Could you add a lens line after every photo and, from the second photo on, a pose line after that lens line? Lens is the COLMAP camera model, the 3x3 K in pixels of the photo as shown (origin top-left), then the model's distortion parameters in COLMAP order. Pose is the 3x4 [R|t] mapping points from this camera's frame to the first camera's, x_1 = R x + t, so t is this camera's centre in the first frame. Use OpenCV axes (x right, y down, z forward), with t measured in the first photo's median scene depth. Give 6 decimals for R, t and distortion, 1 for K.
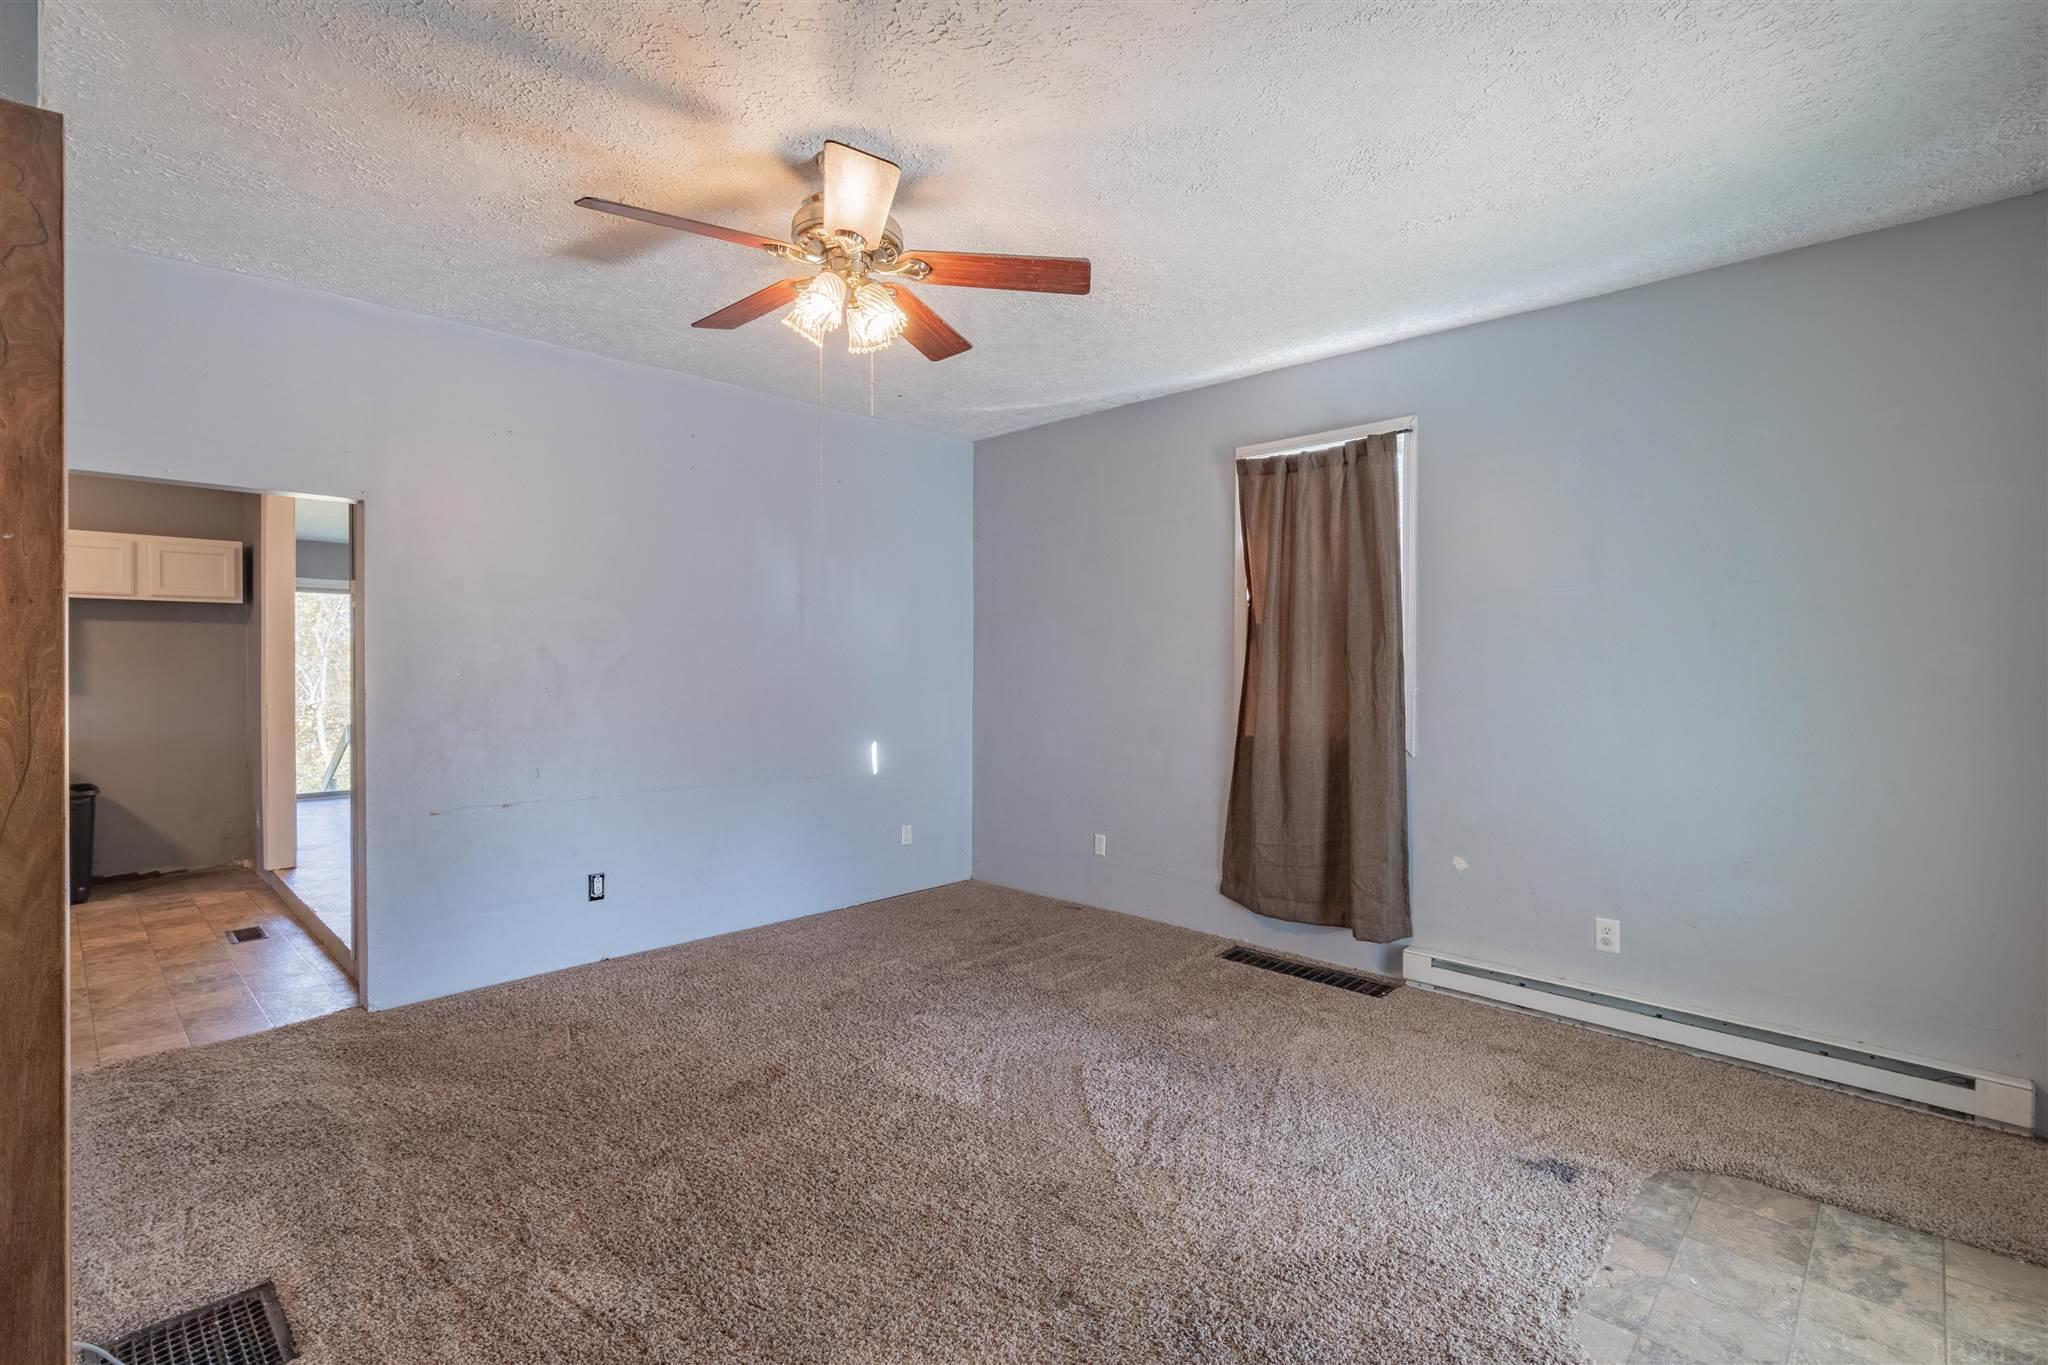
lens RADIAL K [[909.4, 0, 1024.9], [0, 909.4, 671.7], [0, 0, 1]] dist [-0.001145, -0.000210]
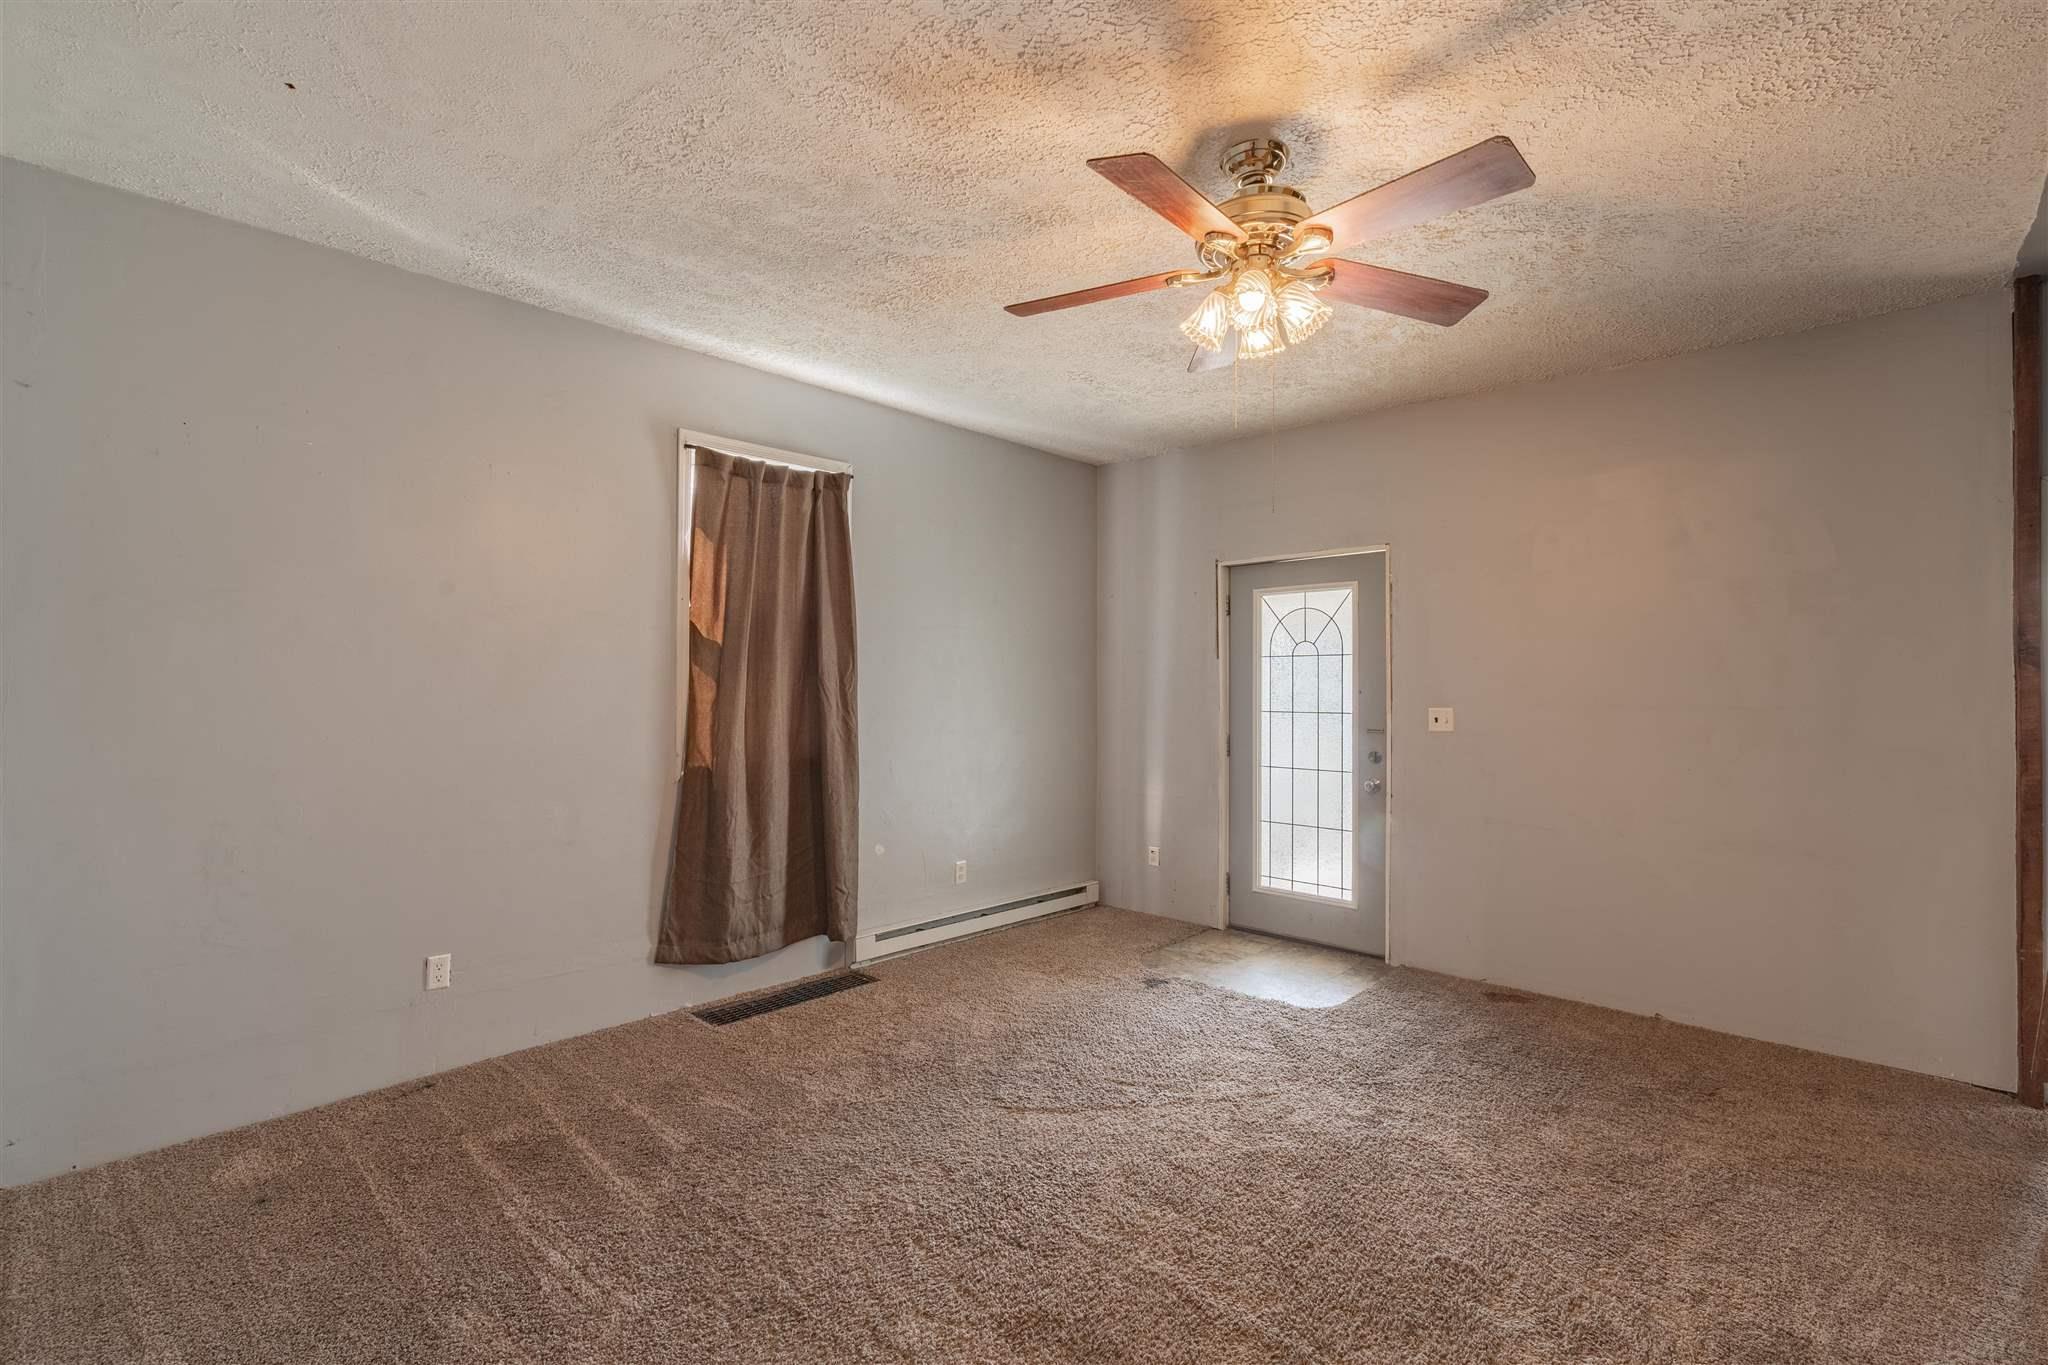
lens RADIAL K [[924.3, 0, 1026.6], [0, 924.3, 698.5], [0, 0, 1]] dist [-0.002909, -0.000285]
pose [[-0.000537, -0.015098, 0.999886, -0.674966], [0.002193, 0.999884, 0.015100, -0.007043], [-0.999997, 0.002201, -0.000503, 0.733609]]
